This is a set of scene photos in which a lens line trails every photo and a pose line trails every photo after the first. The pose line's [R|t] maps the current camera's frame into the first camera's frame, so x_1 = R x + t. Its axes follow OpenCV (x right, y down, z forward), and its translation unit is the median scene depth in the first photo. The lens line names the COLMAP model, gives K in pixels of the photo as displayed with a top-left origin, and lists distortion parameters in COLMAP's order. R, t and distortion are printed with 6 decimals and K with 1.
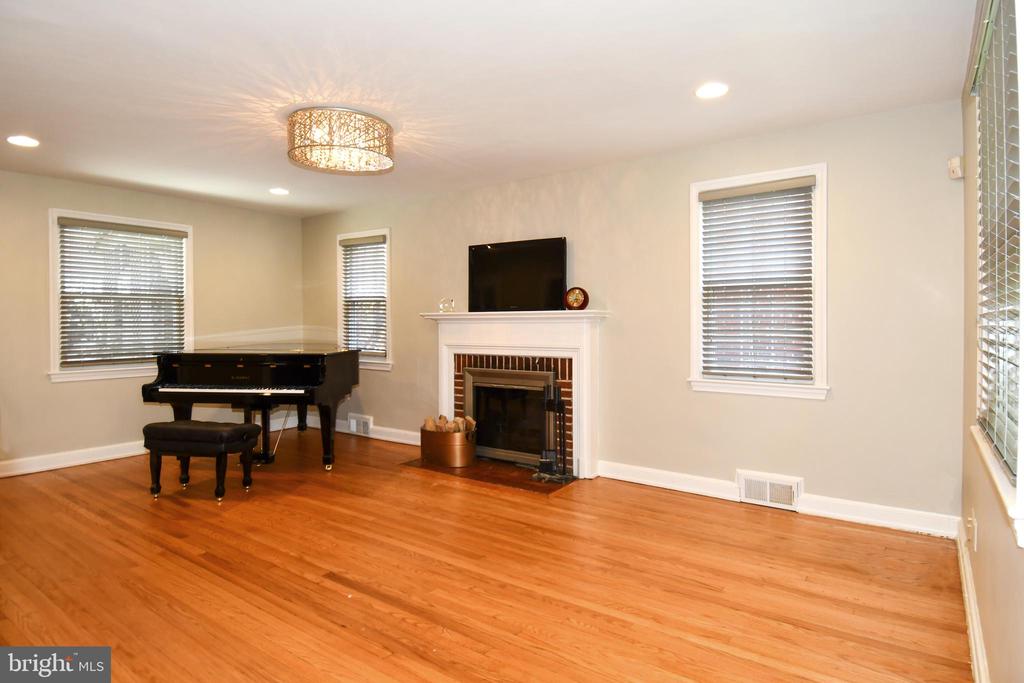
lens RADIAL K [[566.1, 0, 527.4], [0, 566.1, 340.2], [0, 0, 1]] dist [0.015987, -0.001138]
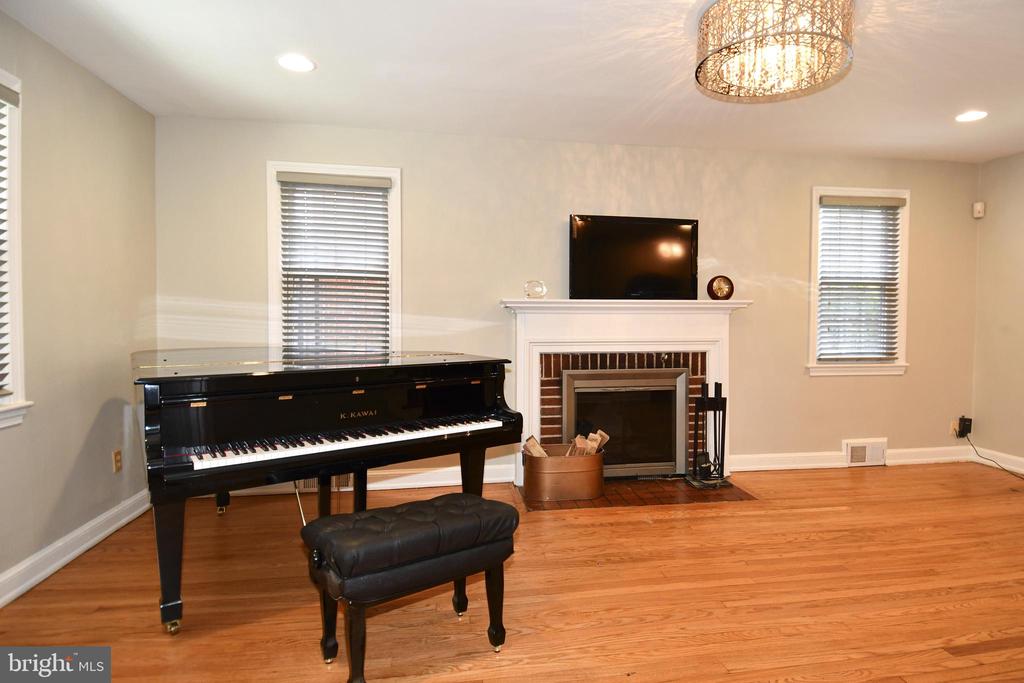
lens RADIAL K [[566.1, 0, 527.4], [0, 566.1, 340.2], [0, 0, 1]] dist [0.015987, -0.001138]
pose [[0.709766, -0.027603, 0.703897, -0.740981], [0.016911, 0.999612, 0.022147, -0.012119], [-0.704235, -0.003815, 0.709957, 0.512693]]
